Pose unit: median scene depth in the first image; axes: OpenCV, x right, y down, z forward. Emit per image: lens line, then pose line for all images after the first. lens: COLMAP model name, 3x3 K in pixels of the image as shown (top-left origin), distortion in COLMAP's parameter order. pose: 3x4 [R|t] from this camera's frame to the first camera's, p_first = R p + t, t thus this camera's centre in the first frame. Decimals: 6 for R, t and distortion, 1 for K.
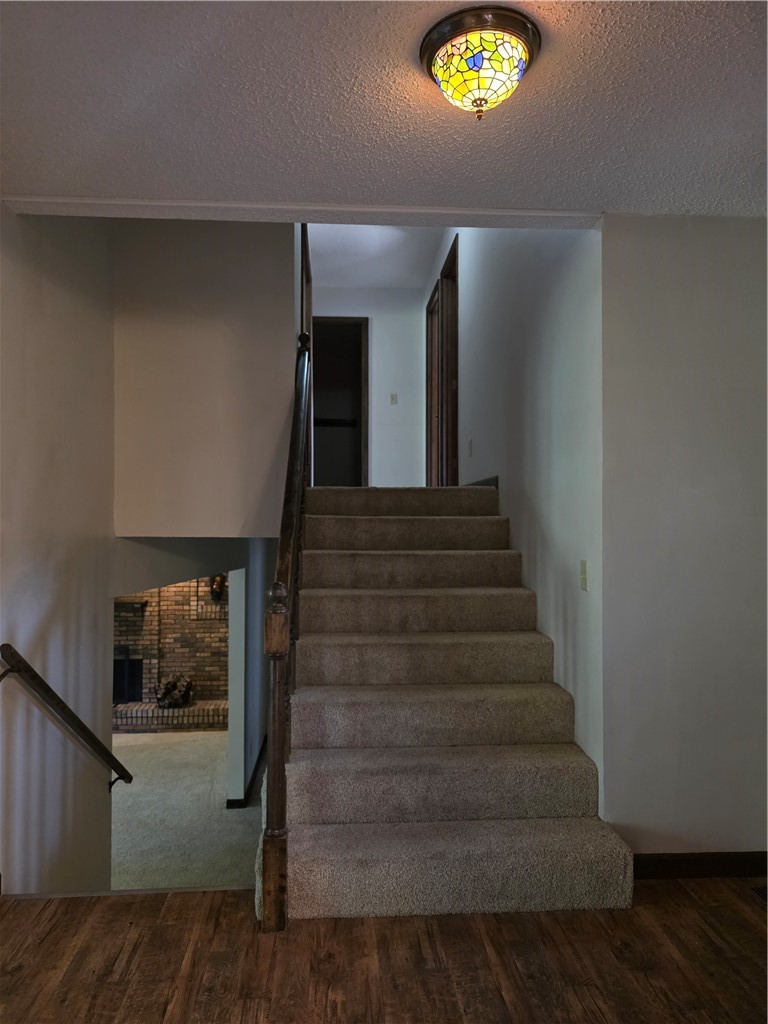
lens RADIAL K [[687.2, 0, 379.7], [0, 687.2, 507.0], [0, 0, 1]] dist [0.045157, -0.000920]
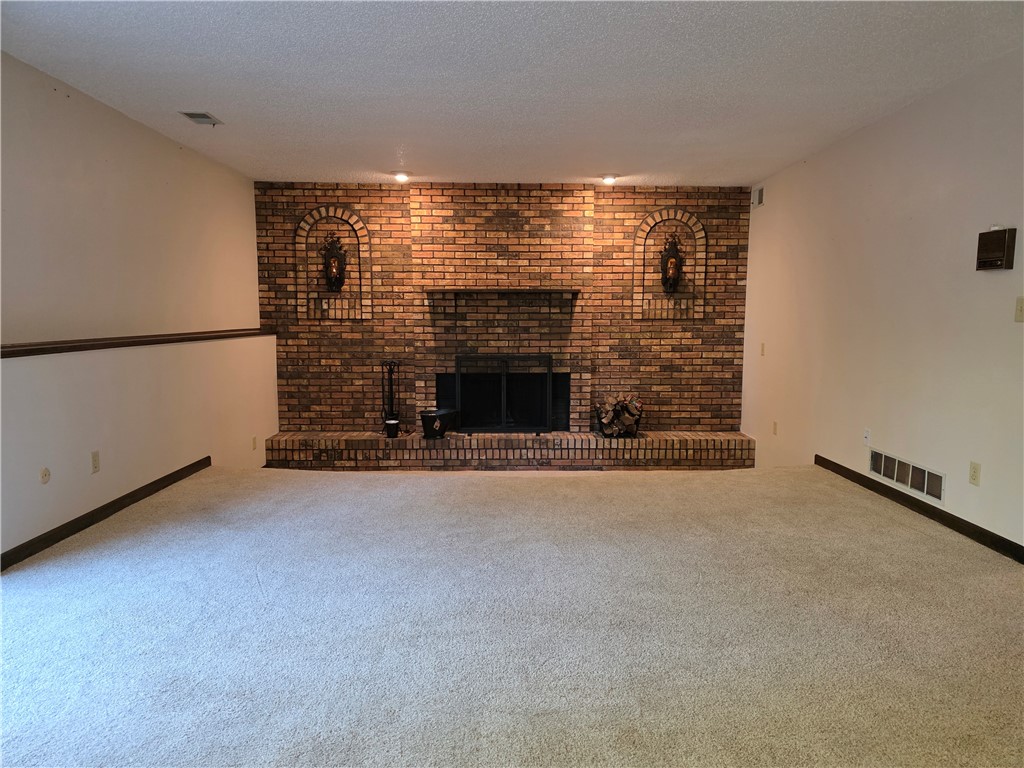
lens RADIAL K [[687.2, 0, 514.1], [0, 687.2, 385.6], [0, 0, 1]] dist [0.045157, -0.000920]
pose [[0.997988, 0.004220, -0.063256, -0.355664], [0.004012, 0.991580, 0.129436, 0.140037], [0.063270, -0.129430, 0.989568, 0.286593]]
